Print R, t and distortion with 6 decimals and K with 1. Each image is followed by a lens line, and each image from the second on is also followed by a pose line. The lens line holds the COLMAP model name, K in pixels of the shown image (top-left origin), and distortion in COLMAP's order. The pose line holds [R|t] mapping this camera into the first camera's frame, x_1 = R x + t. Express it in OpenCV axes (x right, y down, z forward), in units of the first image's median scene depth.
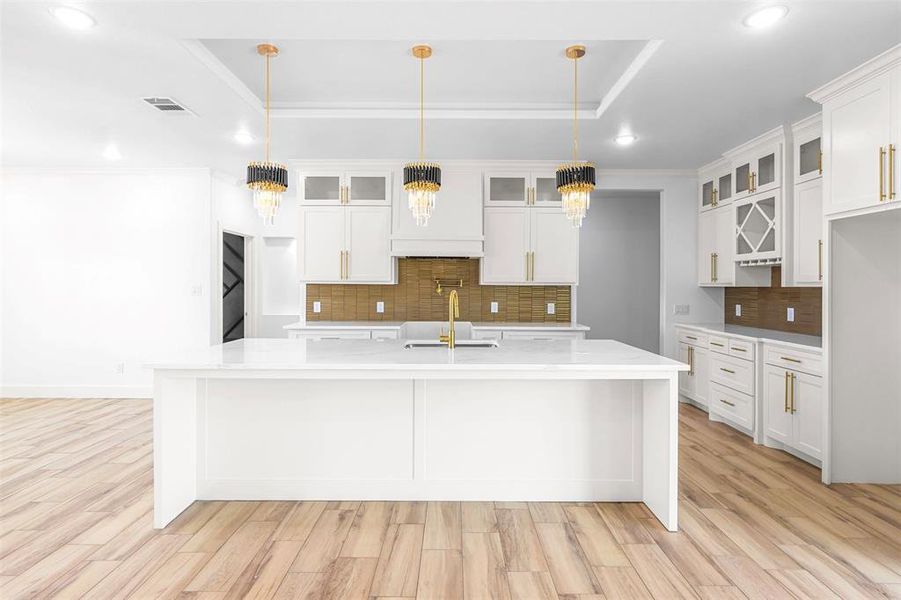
lens RADIAL K [[408.8, 0, 455.4], [0, 408.8, 290.3], [0, 0, 1]] dist [-0.002979, 0.001776]
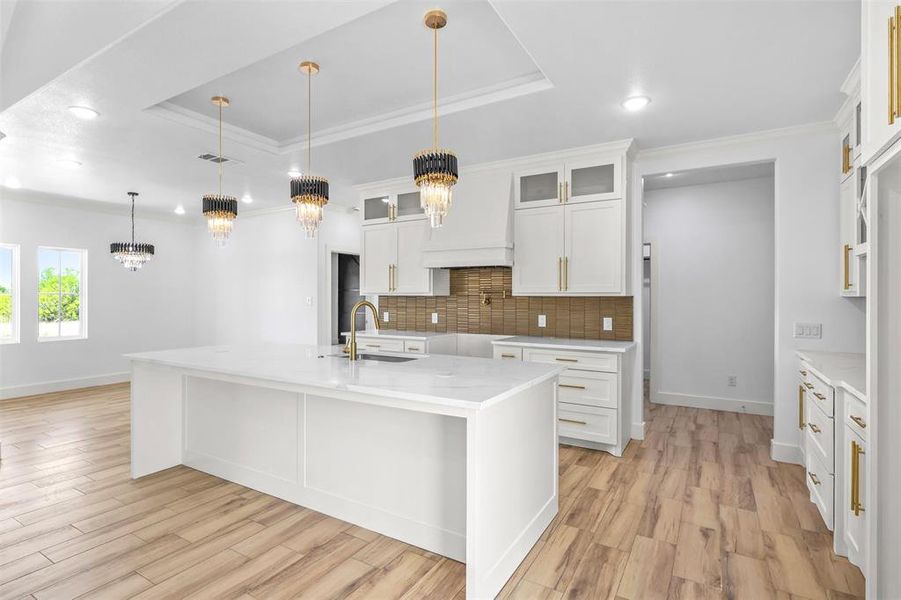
lens RADIAL K [[408.8, 0, 477.8], [0, 408.8, 298.3], [0, 0, 1]] dist [-0.002979, 0.001776]
pose [[0.885012, -0.001633, -0.465566, 0.423736], [-0.003146, 0.999950, -0.009488, 0.001280], [0.465558, 0.009861, 0.884962, 0.158822]]
